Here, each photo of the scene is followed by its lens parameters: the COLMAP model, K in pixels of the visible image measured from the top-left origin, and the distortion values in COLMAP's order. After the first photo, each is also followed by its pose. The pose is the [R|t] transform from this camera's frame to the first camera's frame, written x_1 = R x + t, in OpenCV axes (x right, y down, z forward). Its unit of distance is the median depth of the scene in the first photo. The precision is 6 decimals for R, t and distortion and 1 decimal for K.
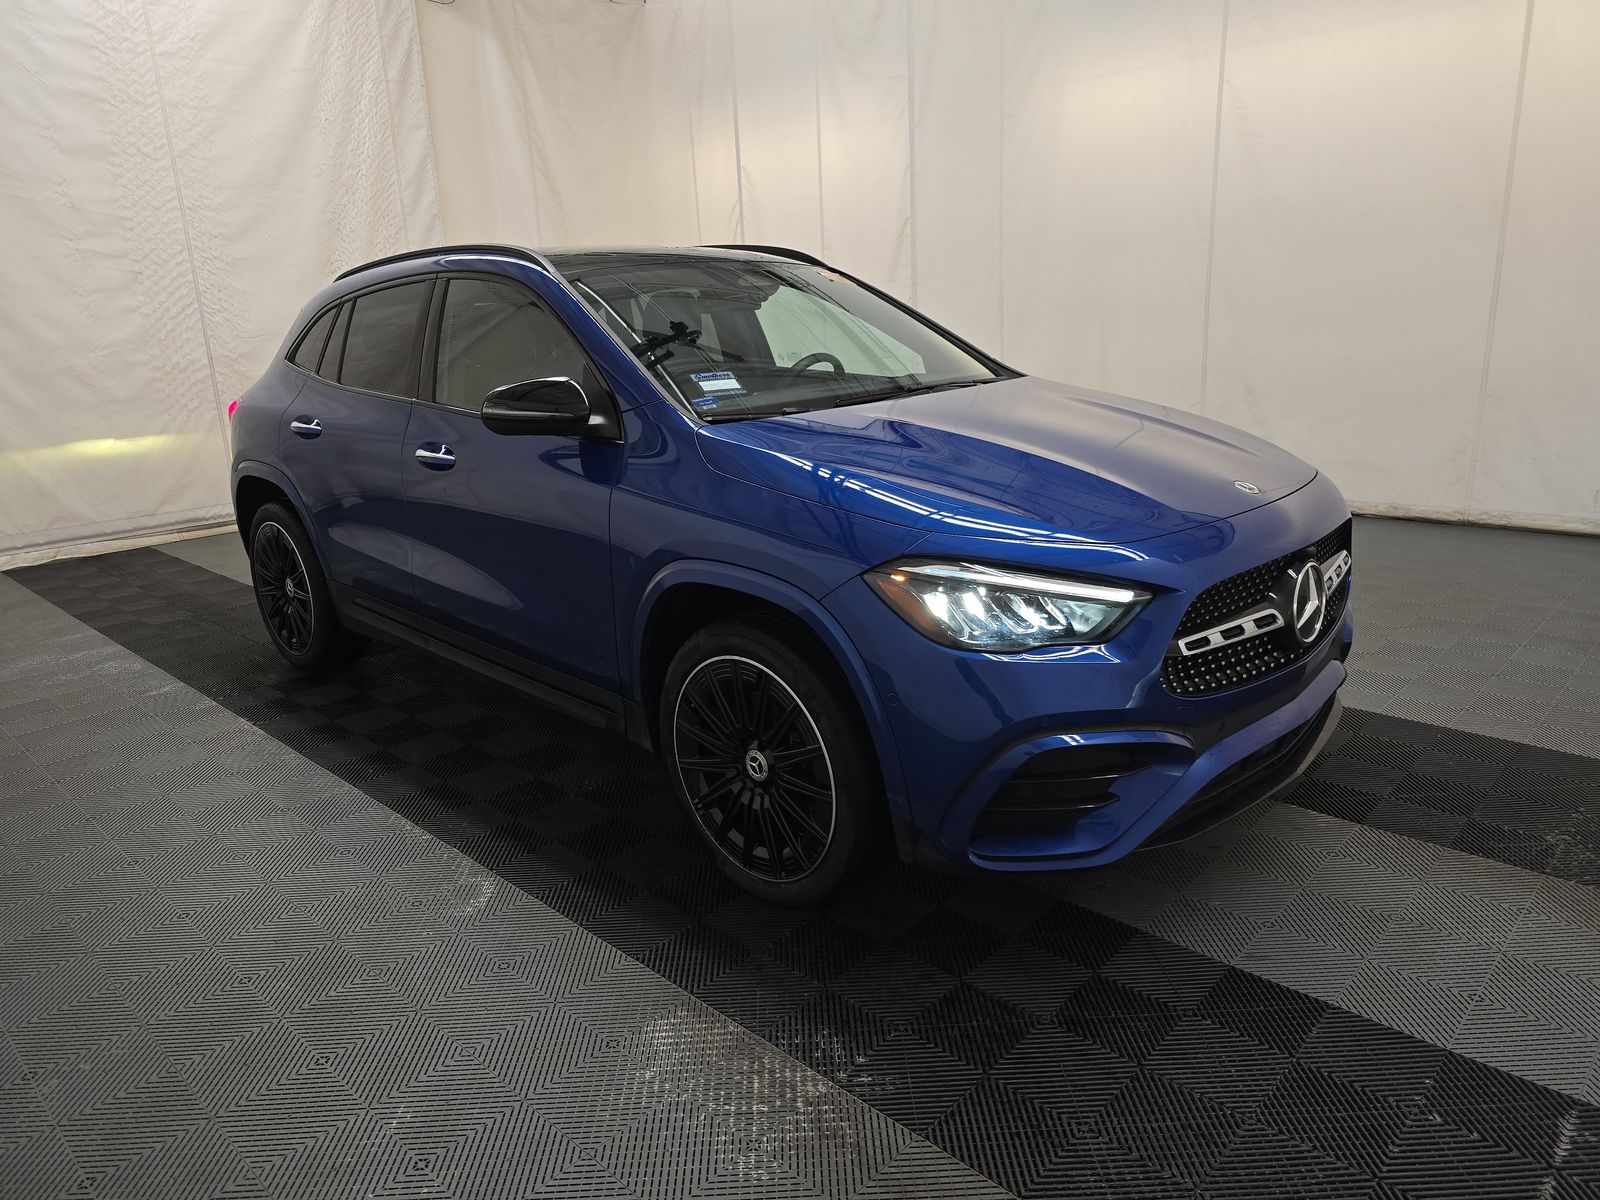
lens RADIAL K [[1066.2, 0, 800.0], [0, 1066.2, 600.0], [0, 0, 1]] dist [0.034057, -0.028482]
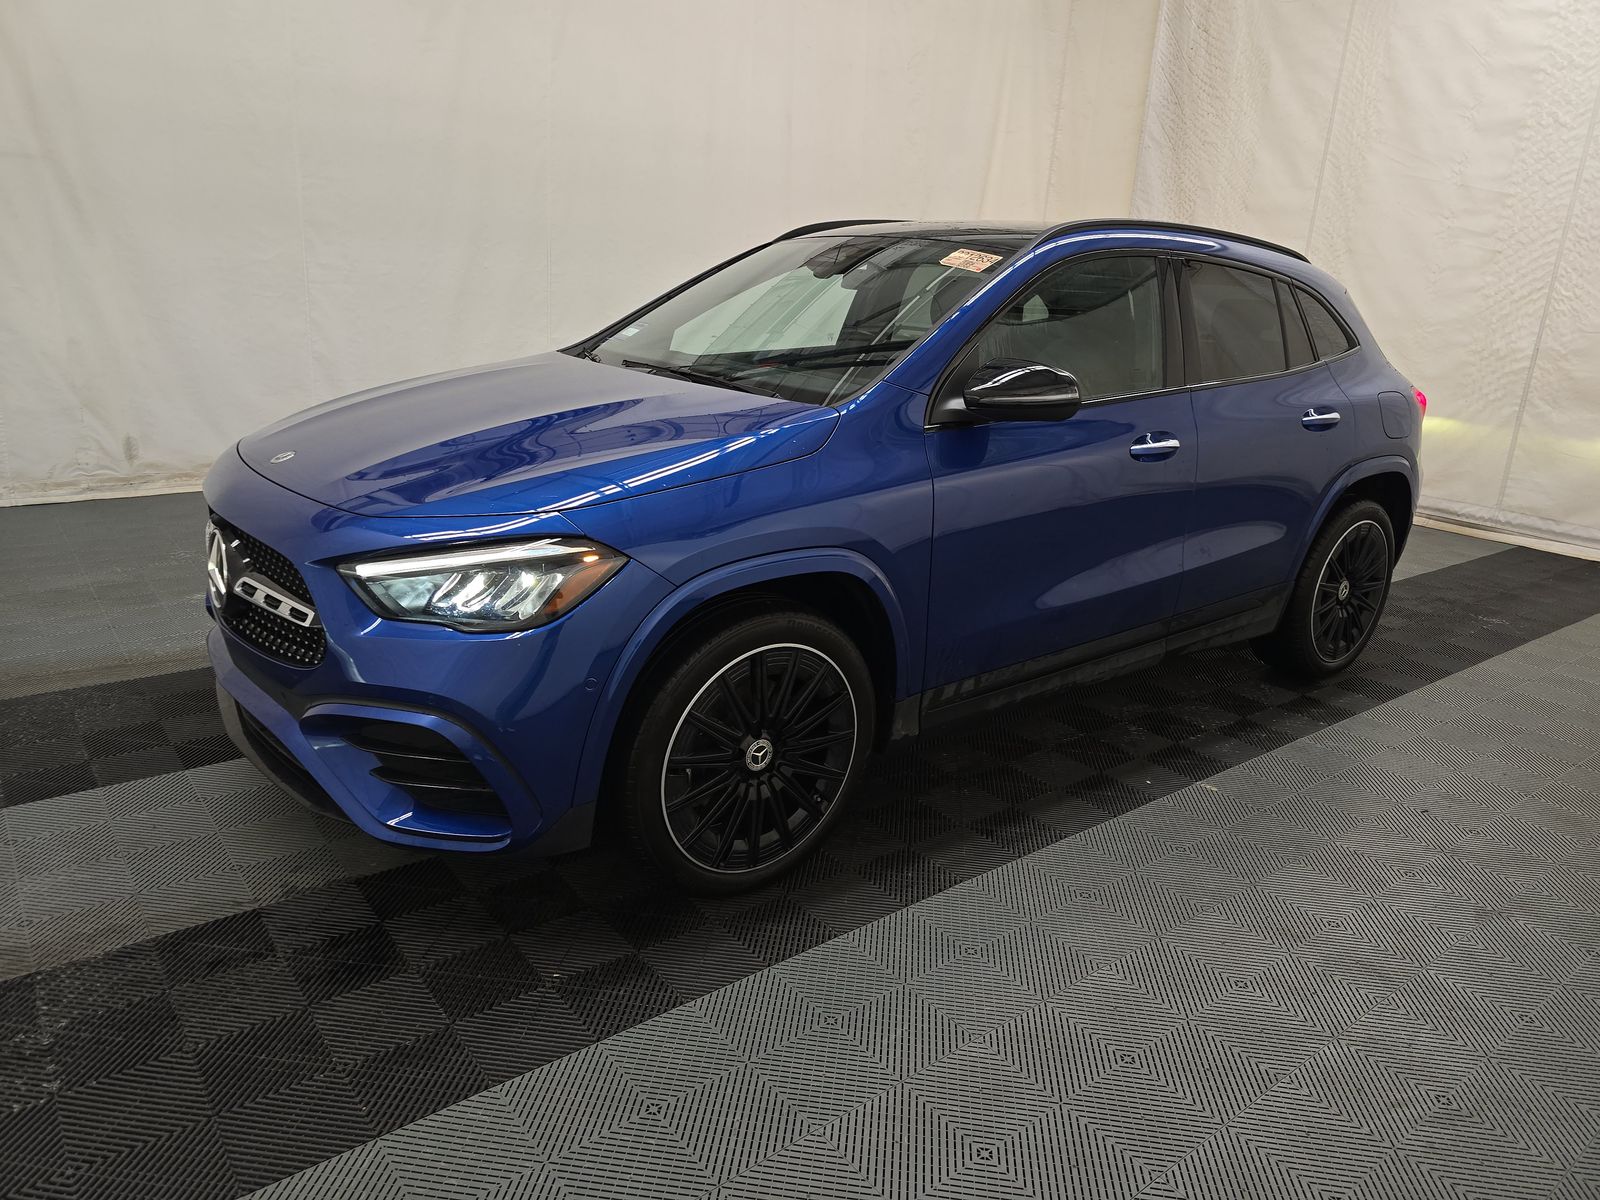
lens RADIAL K [[1066.2, 0, 800.0], [0, 1066.2, 600.0], [0, 0, 1]] dist [0.034057, -0.028482]
pose [[-0.146930, 0.326457, -0.933722, 0.471997], [-0.313391, 0.879972, 0.356979, -0.178373], [0.938188, 0.345072, -0.026986, 0.548133]]
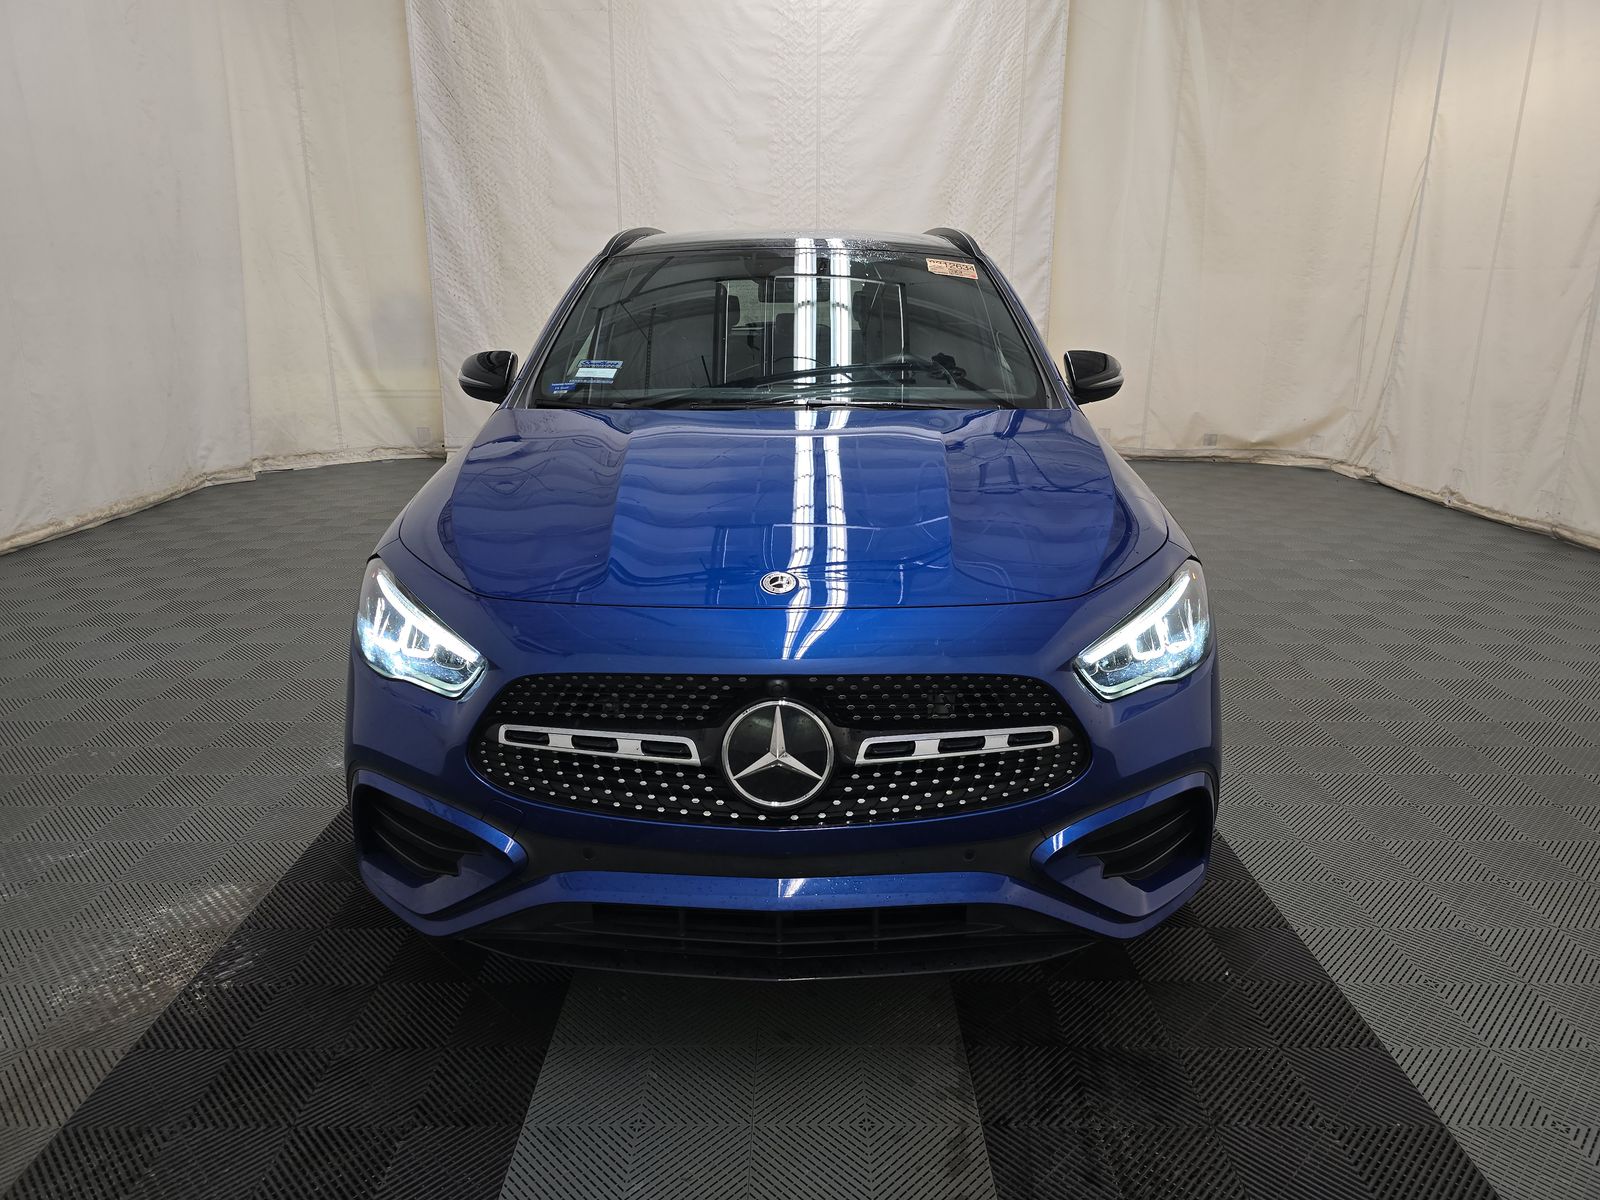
lens RADIAL K [[1069.7, 0, 800.0], [0, 1069.7, 600.0], [0, 0, 1]] dist [0.043166, -0.038993]
pose [[0.691615, 0.246862, -0.678770, 0.328700], [-0.226656, 0.966485, 0.120556, -0.065181], [0.685782, 0.070469, 0.724388, 0.167481]]
